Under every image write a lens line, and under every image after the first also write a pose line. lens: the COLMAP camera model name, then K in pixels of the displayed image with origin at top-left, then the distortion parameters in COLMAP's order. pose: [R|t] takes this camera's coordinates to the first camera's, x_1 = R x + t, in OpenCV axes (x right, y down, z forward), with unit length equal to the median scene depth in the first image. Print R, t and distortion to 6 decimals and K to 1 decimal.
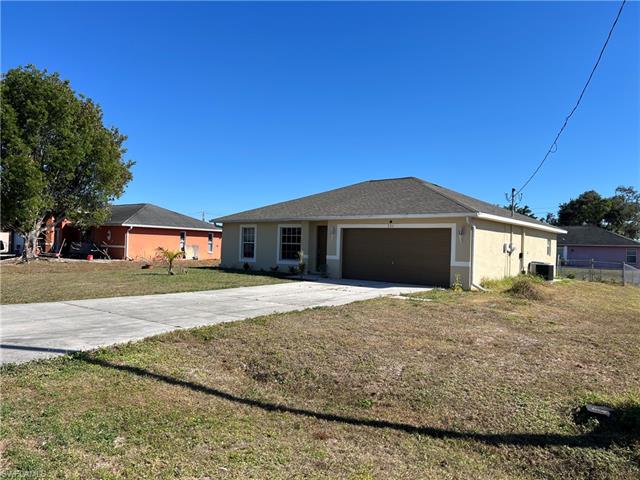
lens RADIAL K [[483.3, 0, 321.2], [0, 483.3, 237.0], [0, 0, 1]] dist [0.076231, -0.084978]
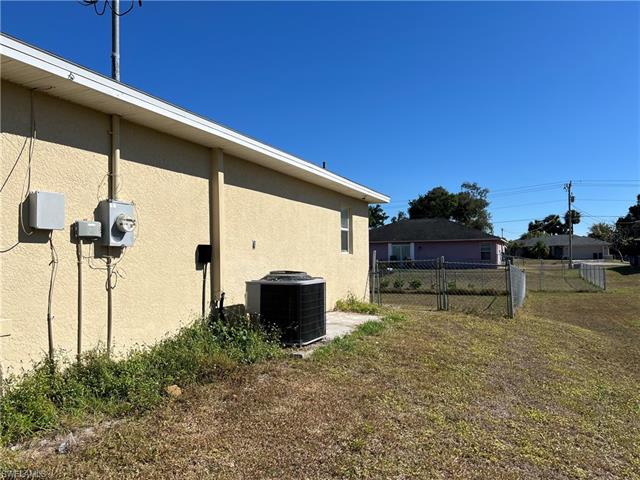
lens RADIAL K [[483.3, 0, 319.6], [0, 483.3, 239.8], [0, 0, 1]] dist [0.076231, -0.084978]
pose [[0.966275, -0.034971, 0.255127, 0.337580], [0.037910, 0.999259, -0.006610, 0.028479], [-0.254707, 0.016059, 0.966885, 0.609724]]
